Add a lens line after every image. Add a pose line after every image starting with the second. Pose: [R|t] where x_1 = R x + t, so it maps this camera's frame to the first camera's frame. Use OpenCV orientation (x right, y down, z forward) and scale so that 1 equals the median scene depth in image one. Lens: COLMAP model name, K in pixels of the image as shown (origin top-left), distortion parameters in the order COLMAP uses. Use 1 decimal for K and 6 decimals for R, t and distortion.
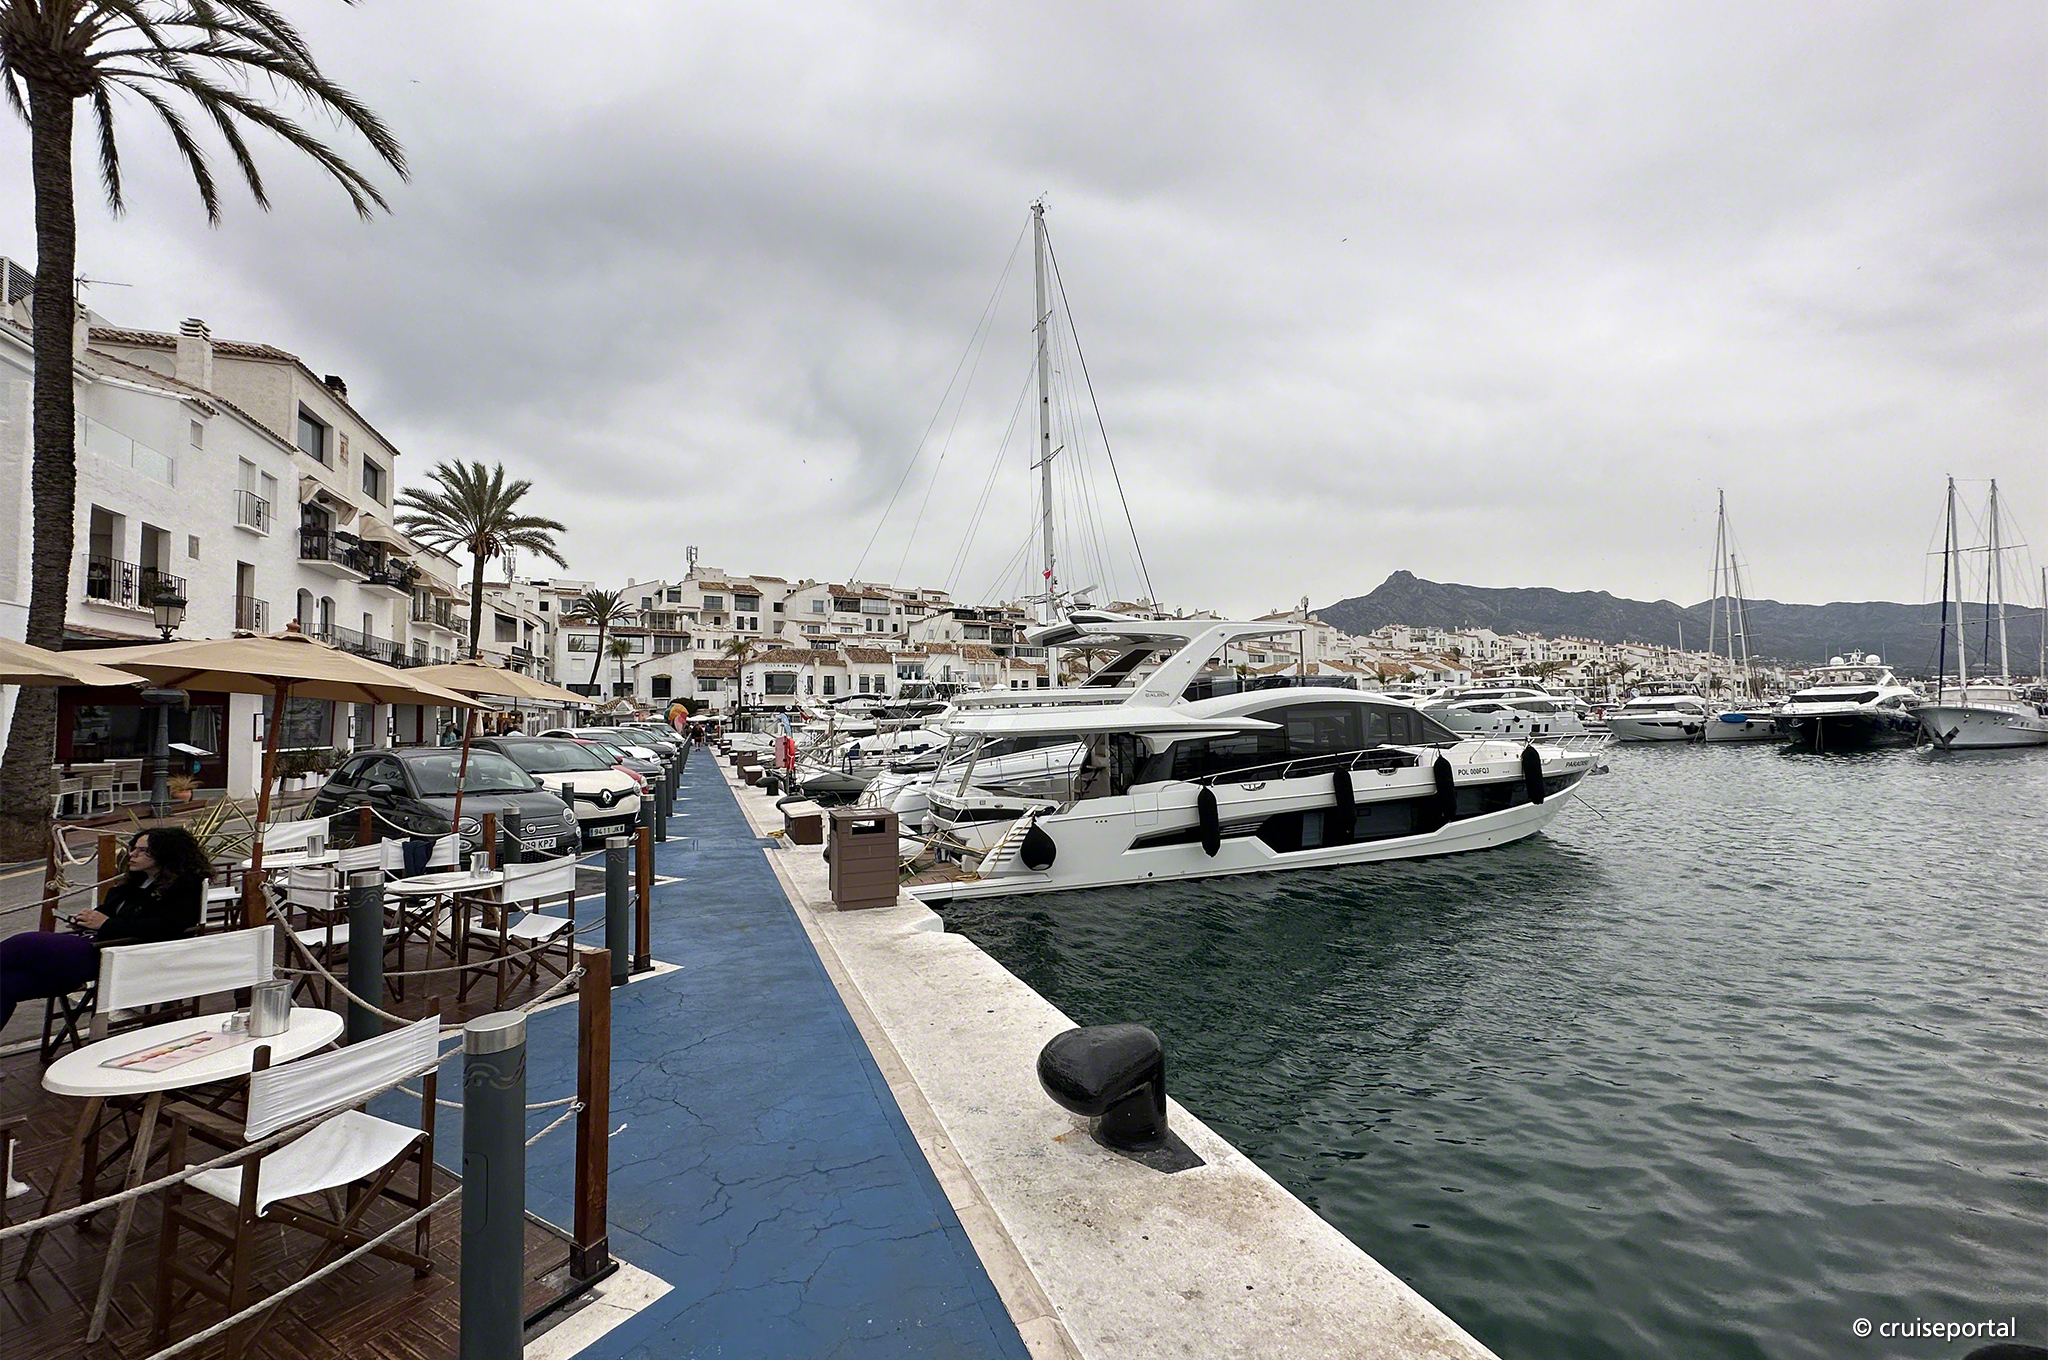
lens RADIAL K [[817.3, 0, 1030.6], [0, 817.3, 683.5], [0, 0, 1]] dist [0.000692, 0.000097]
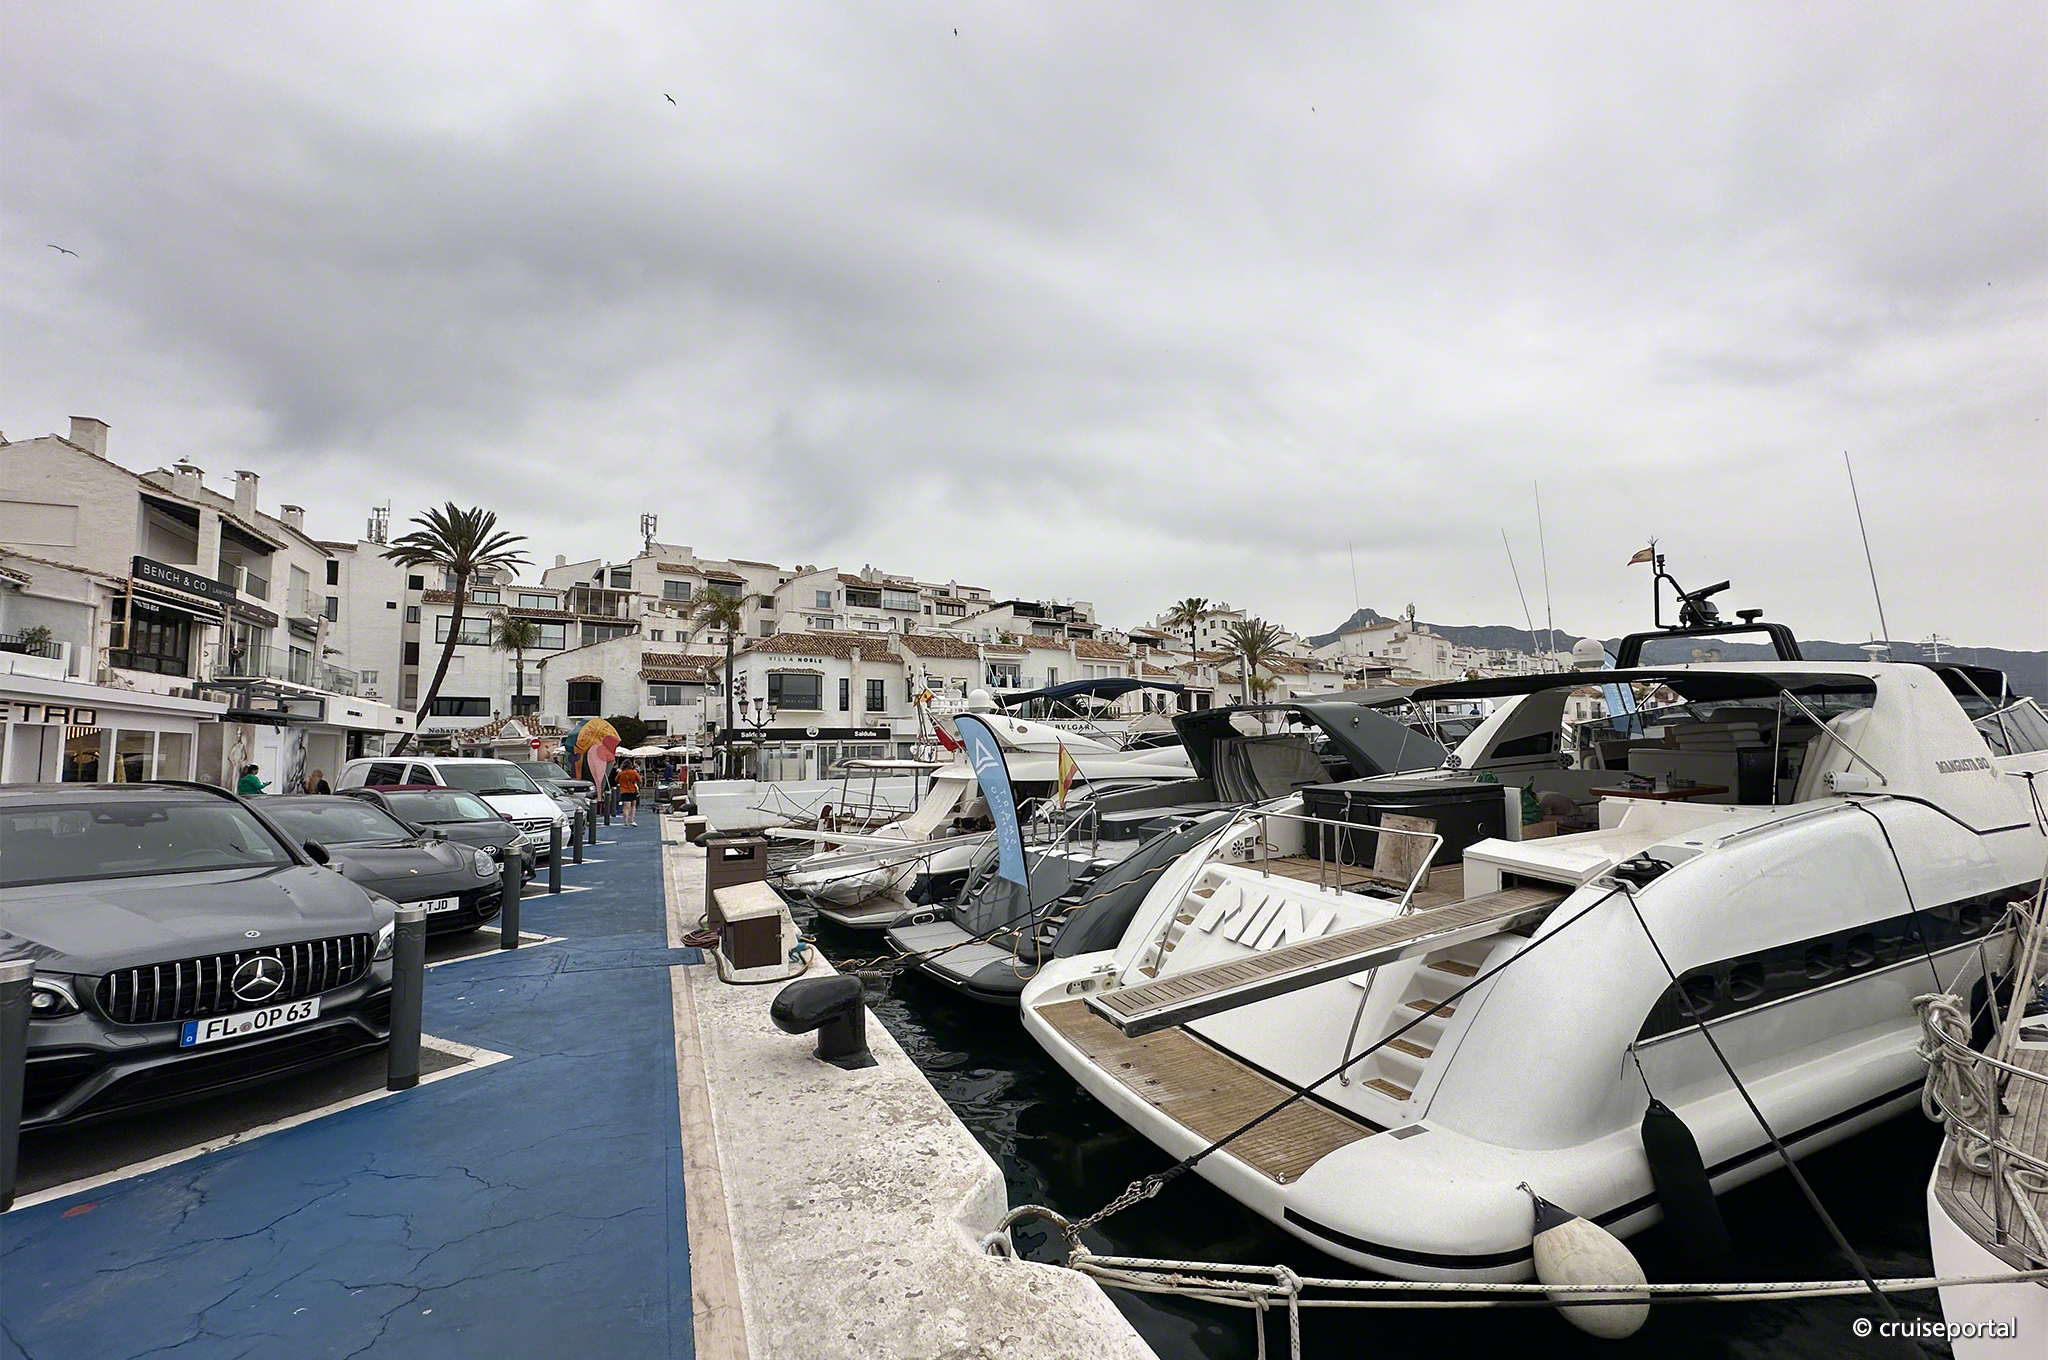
lens RADIAL K [[817.3, 0, 1028.7], [0, 817.3, 684.2], [0, 0, 1]] dist [0.000692, 0.000097]
pose [[0.999322, -0.000080, 0.036806, -0.151949], [0.001690, 0.999043, -0.043713, 0.019355], [-0.036768, 0.043745, 0.998366, 0.392932]]
